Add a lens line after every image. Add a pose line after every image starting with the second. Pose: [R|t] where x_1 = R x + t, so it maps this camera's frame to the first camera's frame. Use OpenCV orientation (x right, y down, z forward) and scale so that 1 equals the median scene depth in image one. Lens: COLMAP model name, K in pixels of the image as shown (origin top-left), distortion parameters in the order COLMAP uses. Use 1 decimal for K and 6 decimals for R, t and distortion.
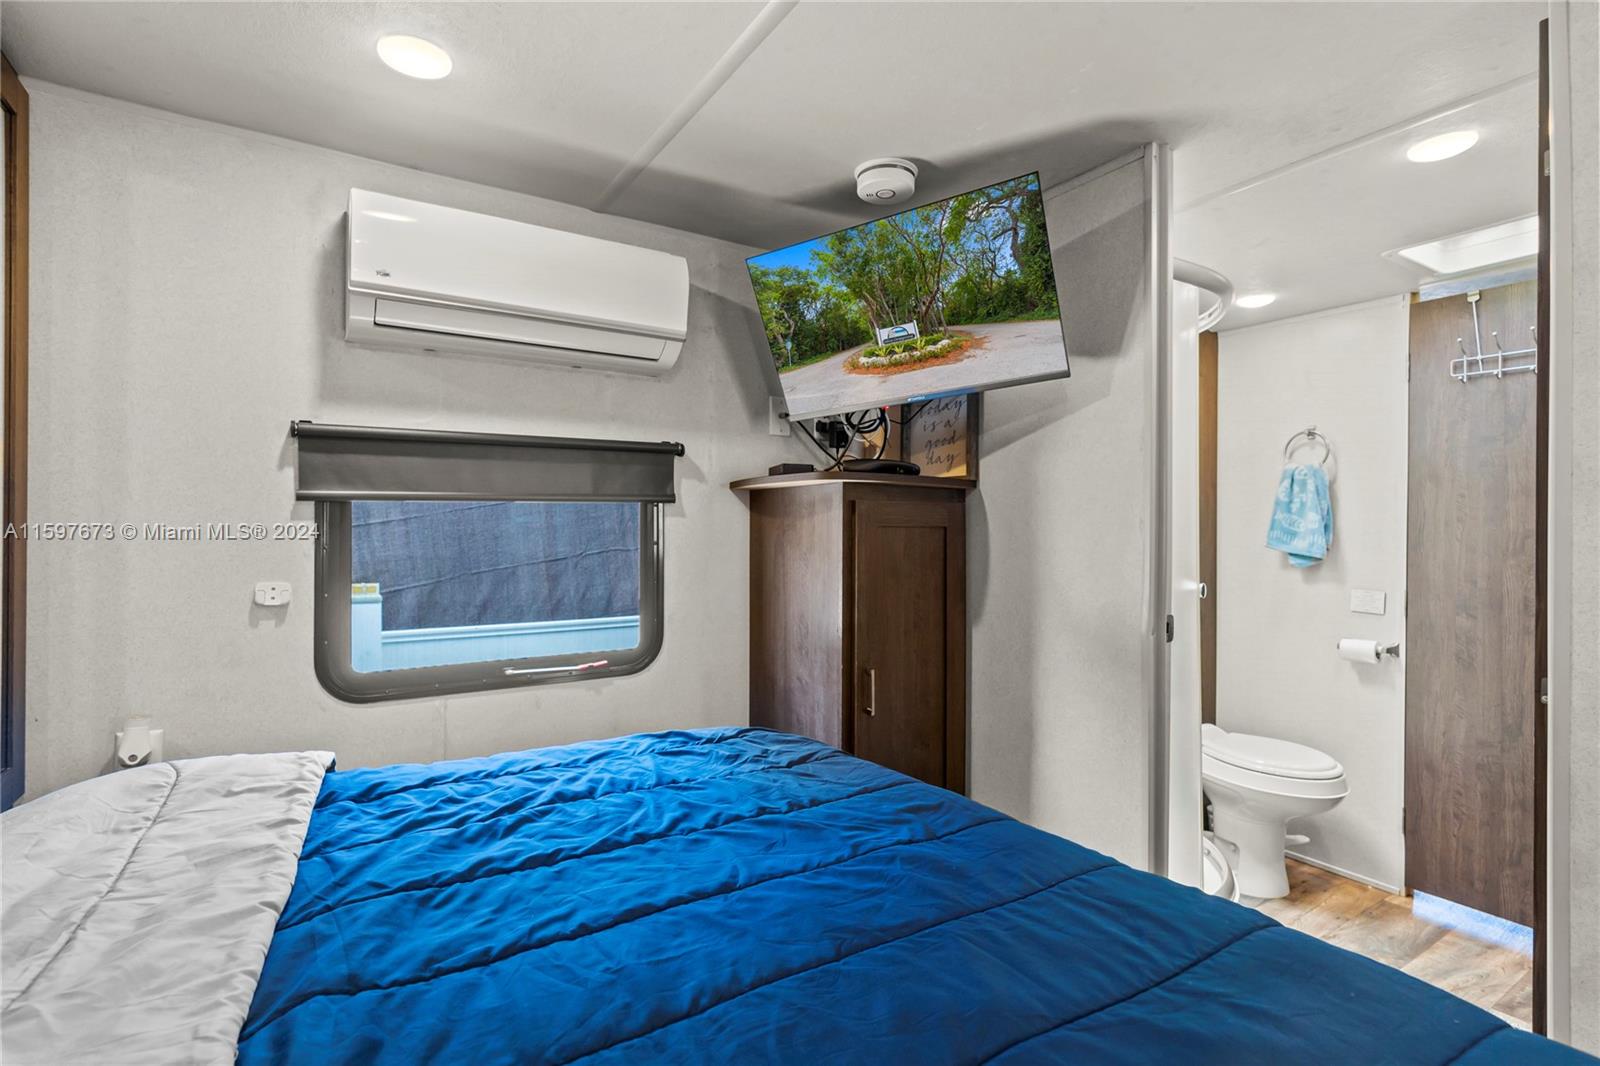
lens RADIAL K [[768.2, 0, 804.8], [0, 768.2, 535.9], [0, 0, 1]] dist [-0.003855, 0.000168]
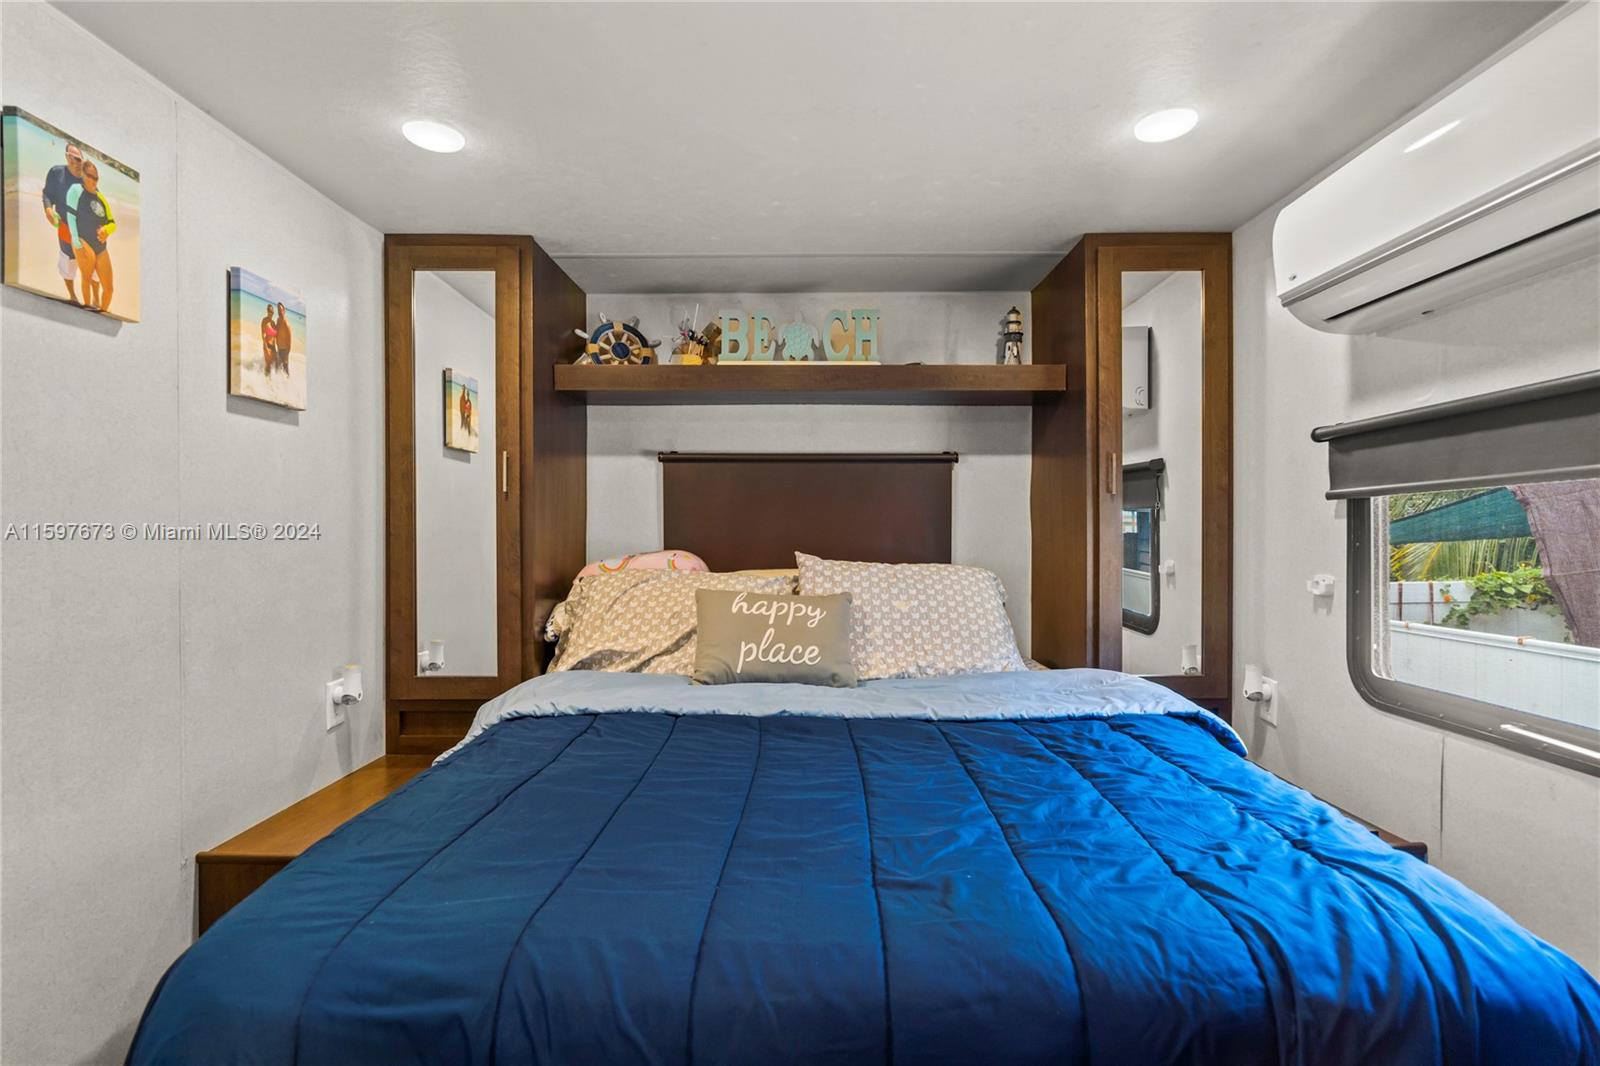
lens RADIAL K [[768.2, 0, 804.8], [0, 768.2, 535.9], [0, 0, 1]] dist [-0.003855, 0.000168]
pose [[-0.535072, 0.010026, -0.844747, 0.493943], [-0.000534, 0.999925, 0.012206, -0.006704], [0.844806, 0.006983, -0.535027, 0.727984]]
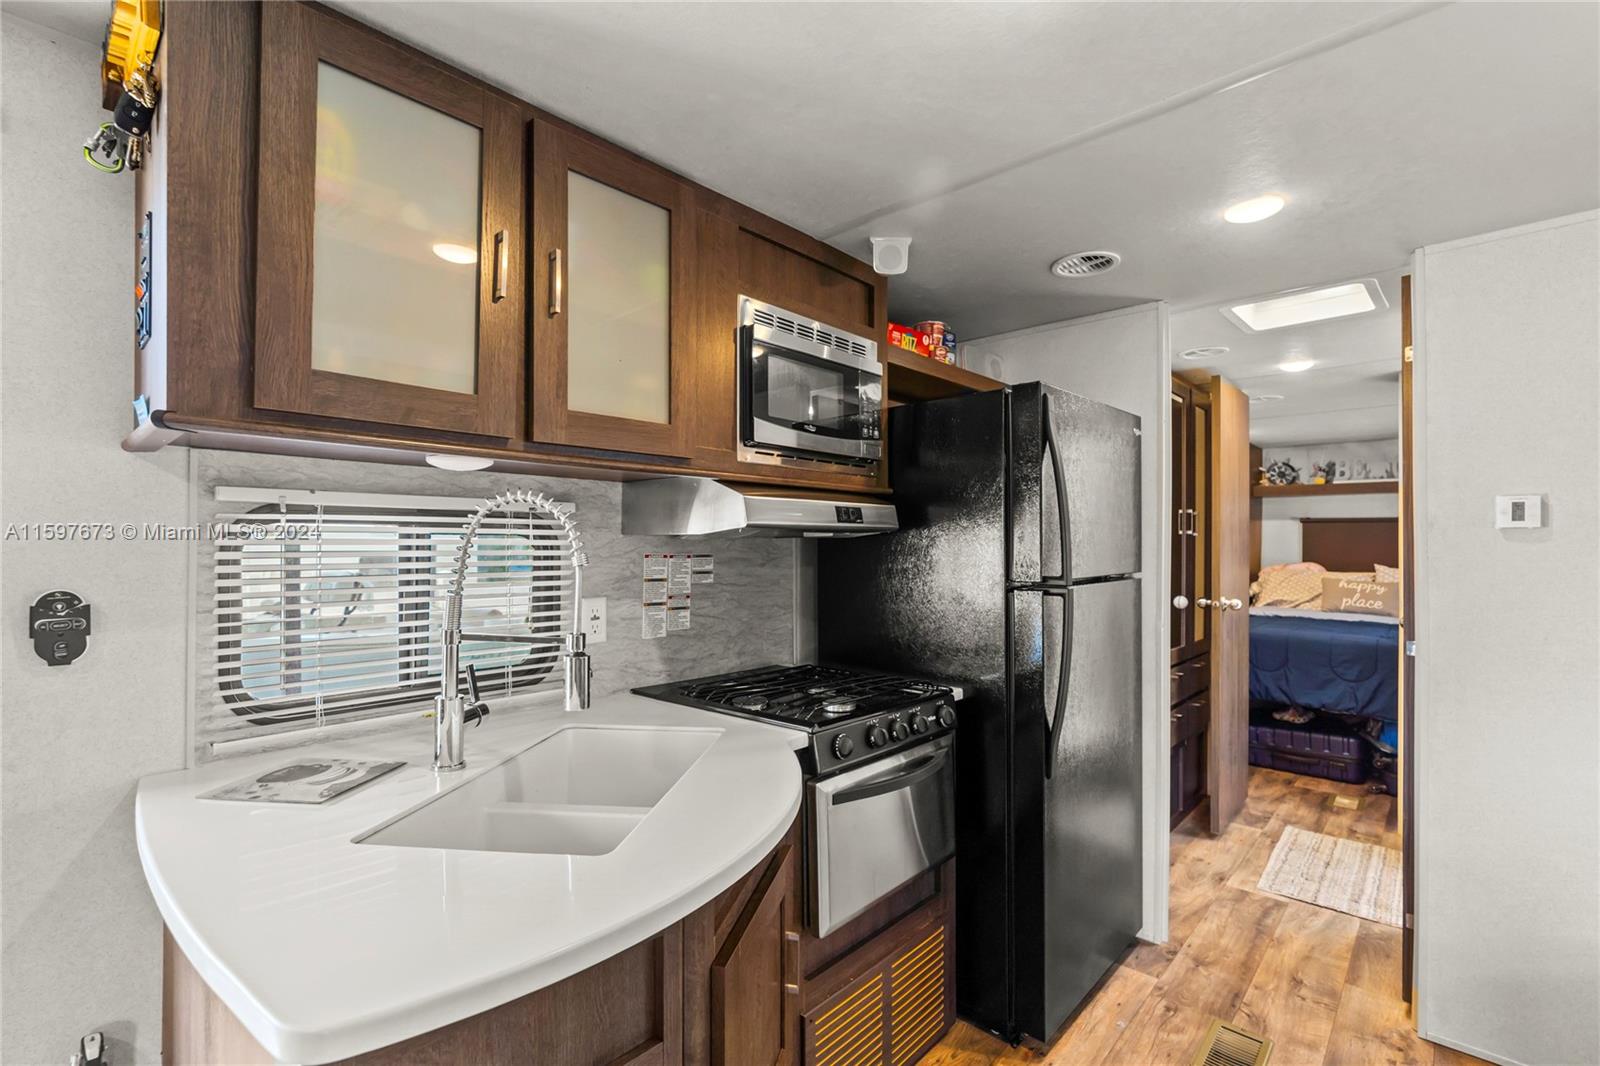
lens RADIAL K [[718.7, 0, 806.8], [0, 718.7, 543.9], [0, 0, 1]] dist [-0.001571, 0.000474]
pose [[-0.964852, -0.005724, -0.262733, 1.998478], [-0.007234, 0.999962, 0.004779, -0.035107], [0.262696, 0.006512, -0.964857, 1.921045]]
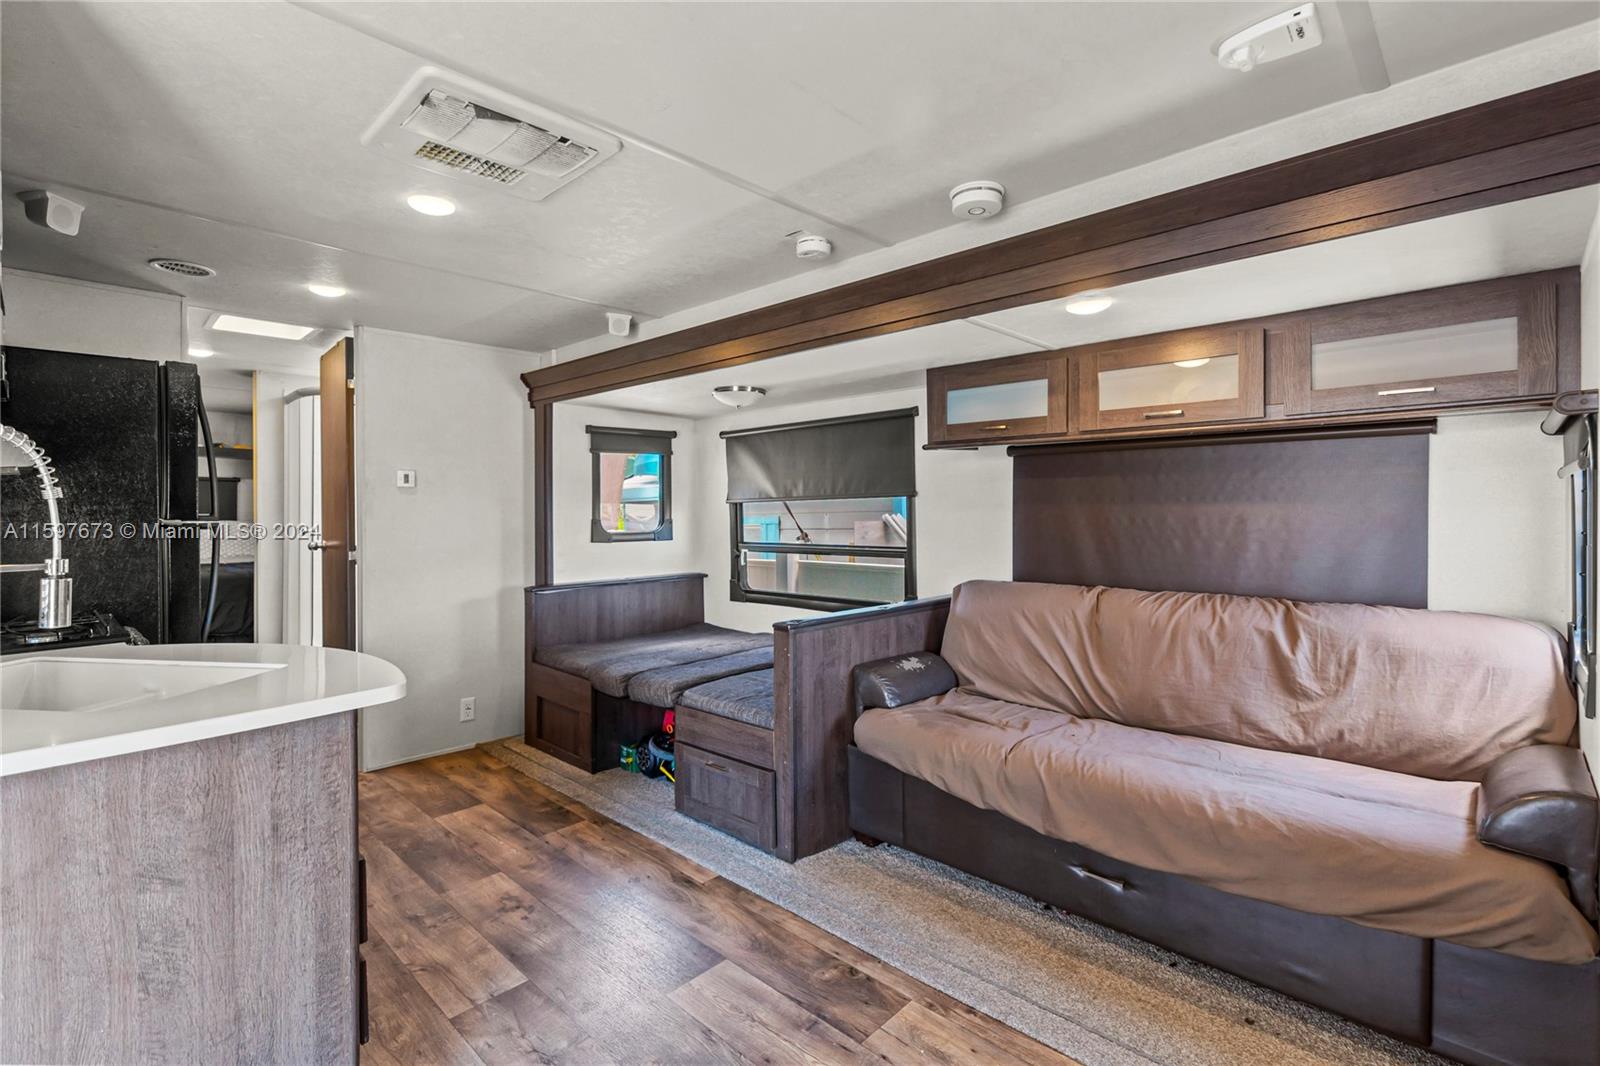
lens RADIAL K [[745.8, 0, 778.9], [0, 745.8, 510.9], [0, 0, 1]] dist [-0.000565, 0.000303]
pose [[0.220791, 0.000348, -0.975321, 2.832024], [-0.007476, 0.999971, -0.001335, -0.006011], [0.975293, 0.007586, 0.220787, 1.790751]]
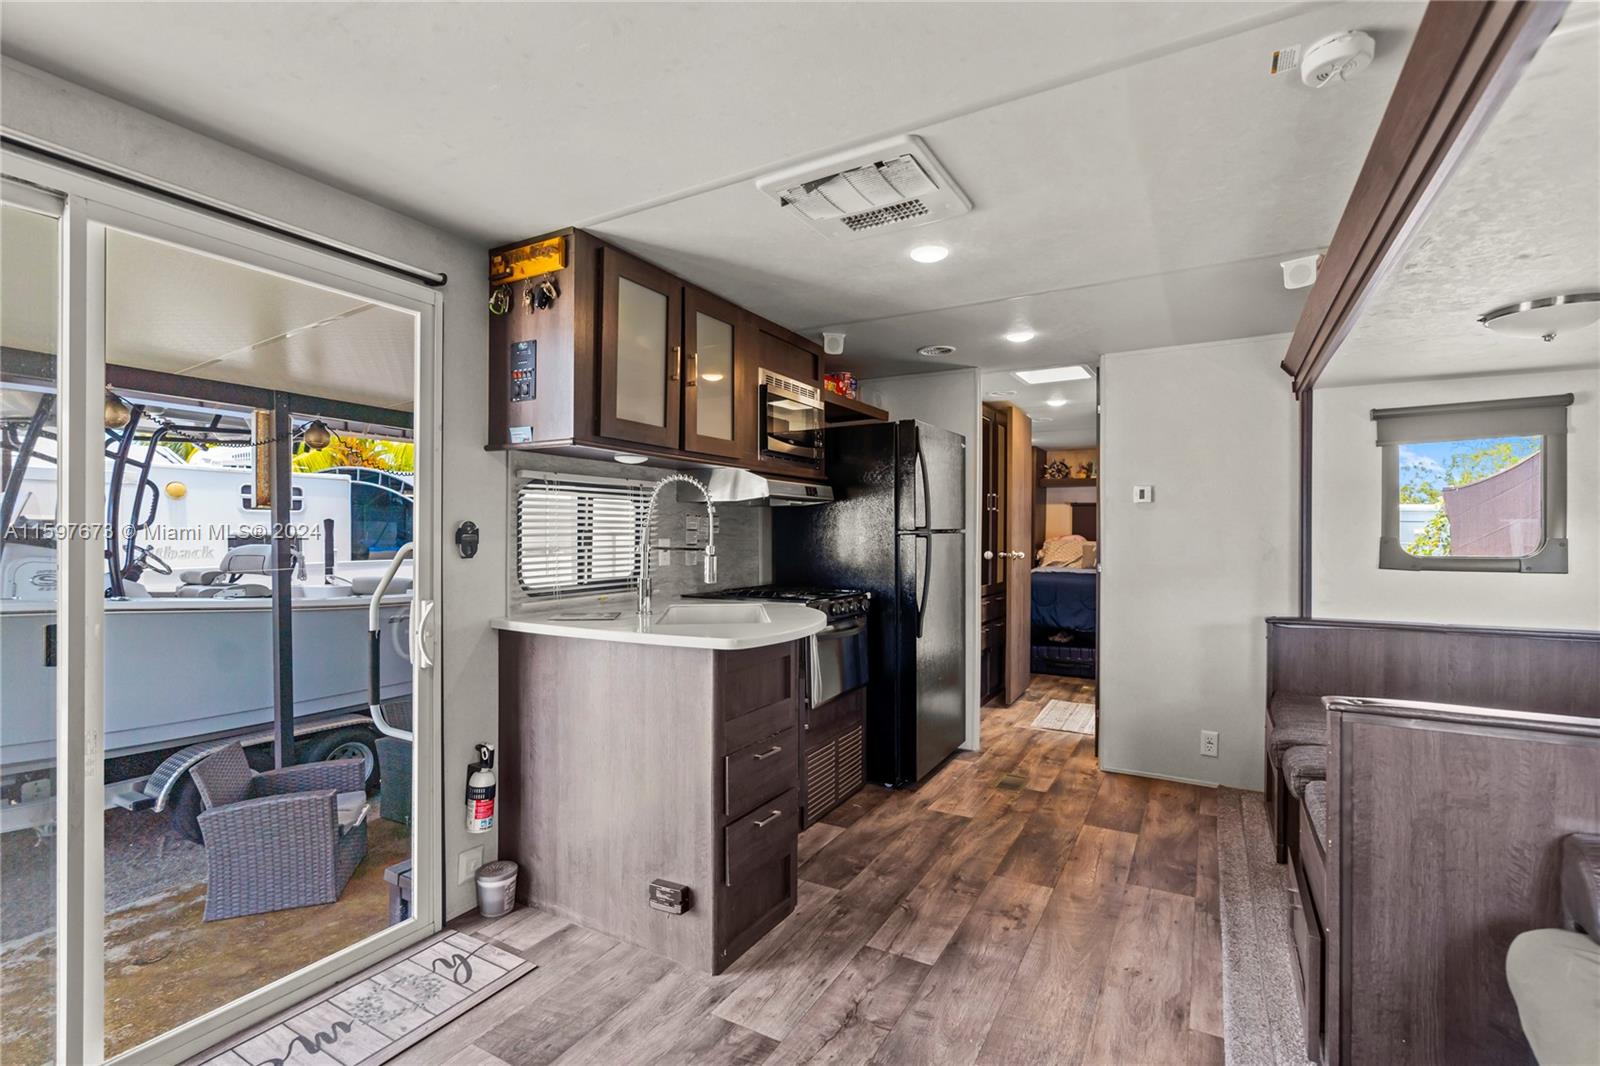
lens RADIAL K [[722.5, 0, 800.0], [0, 722.5, 533.0], [0, 0, 1]] dist [-0.002103, 0.001075]
pose [[-0.885684, -0.006299, -0.464246, 2.452324], [-0.010735, 0.999918, 0.006913, 0.011082], [0.464165, 0.011106, -0.885679, 2.440605]]
